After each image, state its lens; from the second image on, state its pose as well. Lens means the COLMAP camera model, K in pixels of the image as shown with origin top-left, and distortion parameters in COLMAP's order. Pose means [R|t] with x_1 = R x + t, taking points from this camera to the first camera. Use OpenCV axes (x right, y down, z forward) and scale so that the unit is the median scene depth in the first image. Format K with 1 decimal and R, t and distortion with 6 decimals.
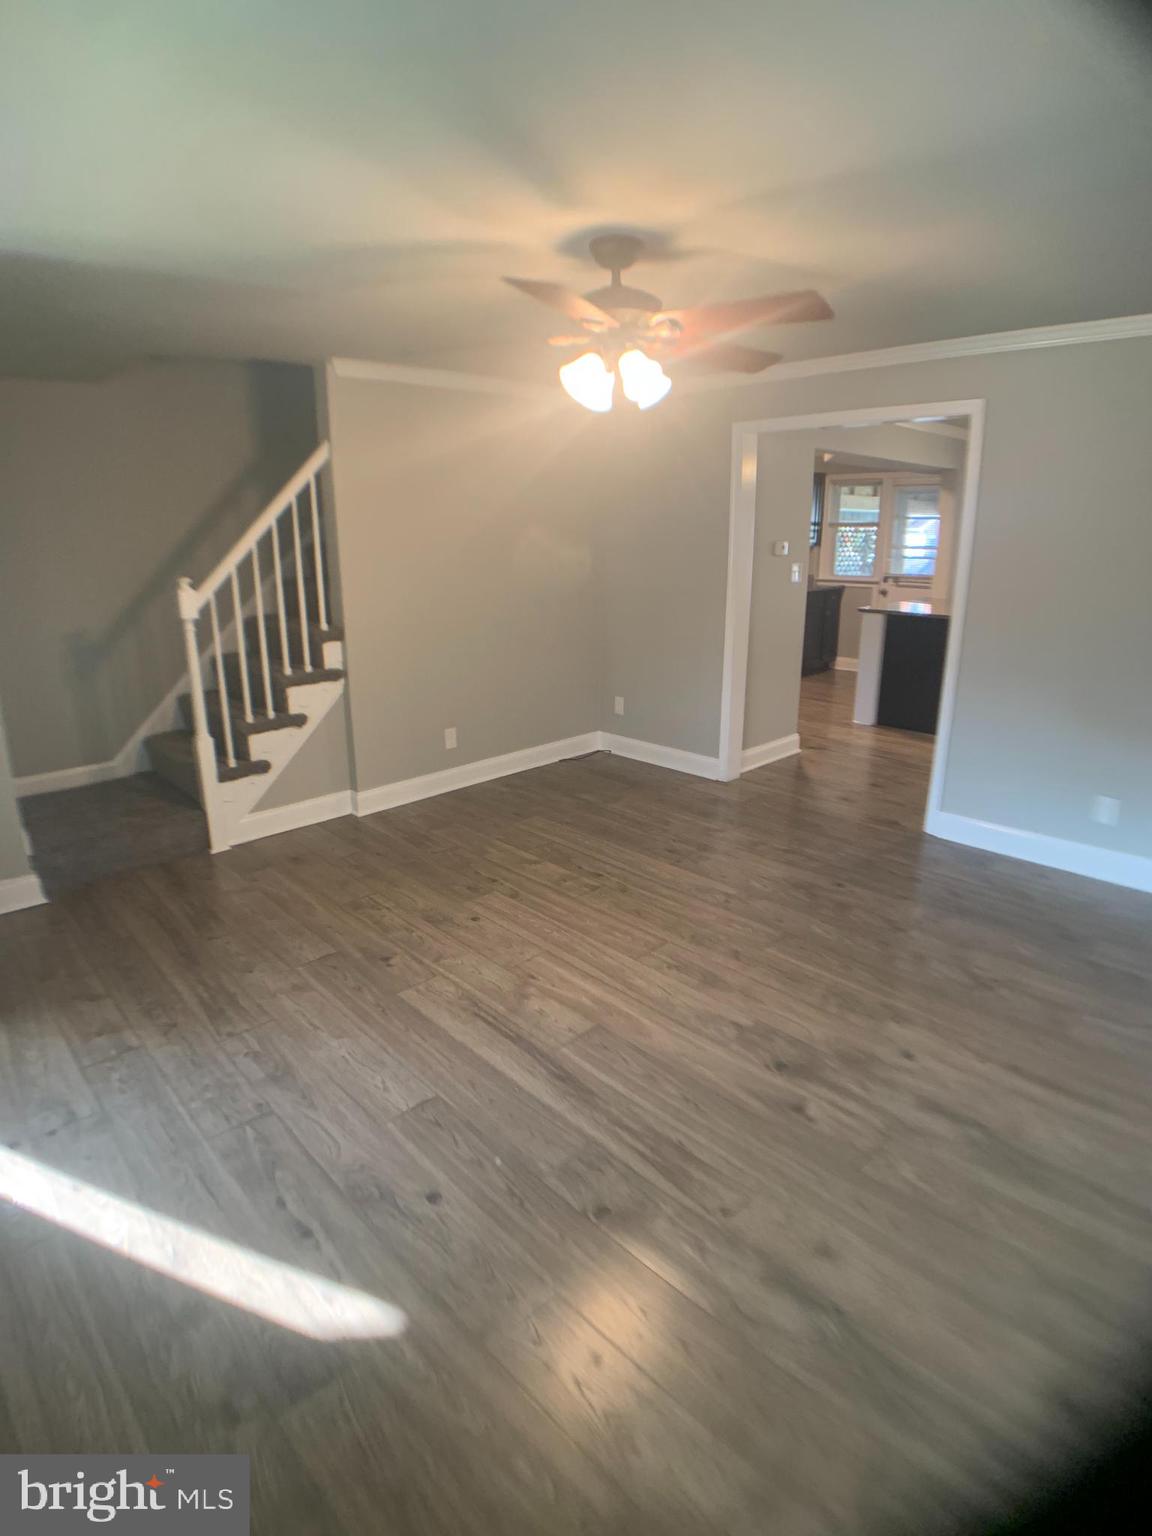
lens RADIAL K [[799.3, 0, 566.9], [0, 799.3, 756.7], [0, 0, 1]] dist [-0.085108, -0.003354]
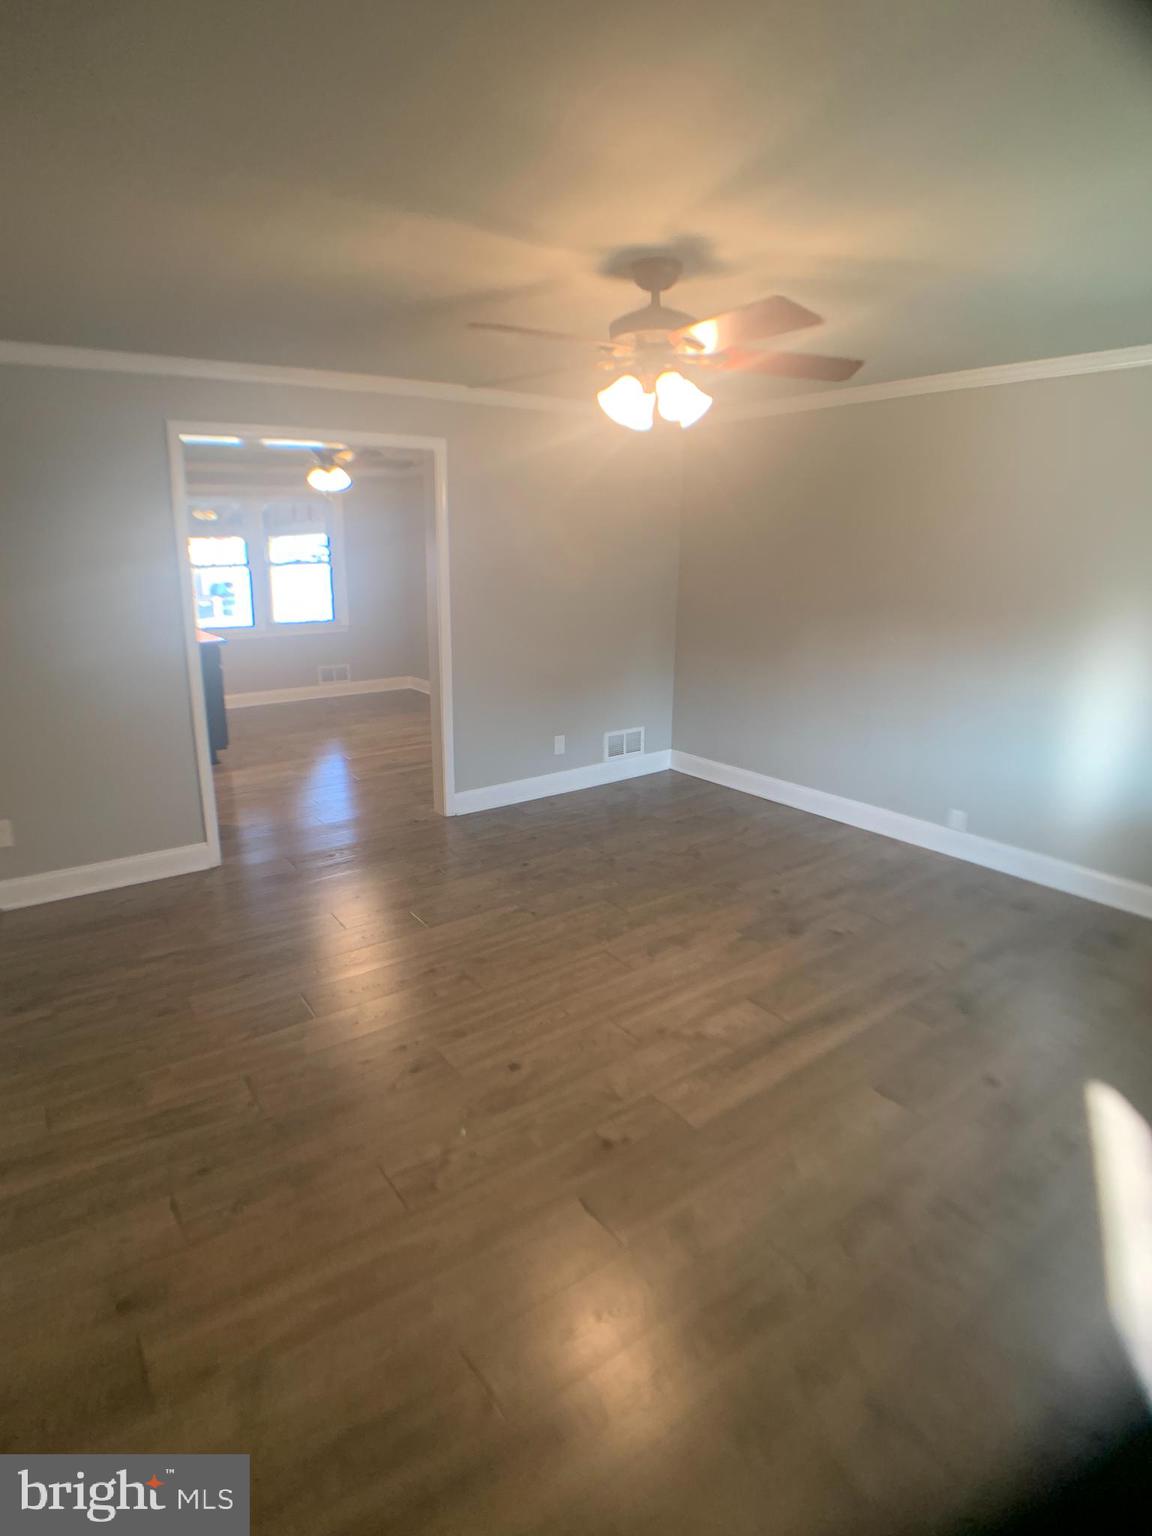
lens RADIAL K [[799.3, 0, 571.1], [0, 799.3, 758.5], [0, 0, 1]] dist [-0.085108, -0.003354]
pose [[0.119368, -0.239286, 0.963584, -0.865376], [0.266788, 0.942559, 0.201016, -0.234614], [-0.956335, 0.233077, 0.176350, 0.857092]]
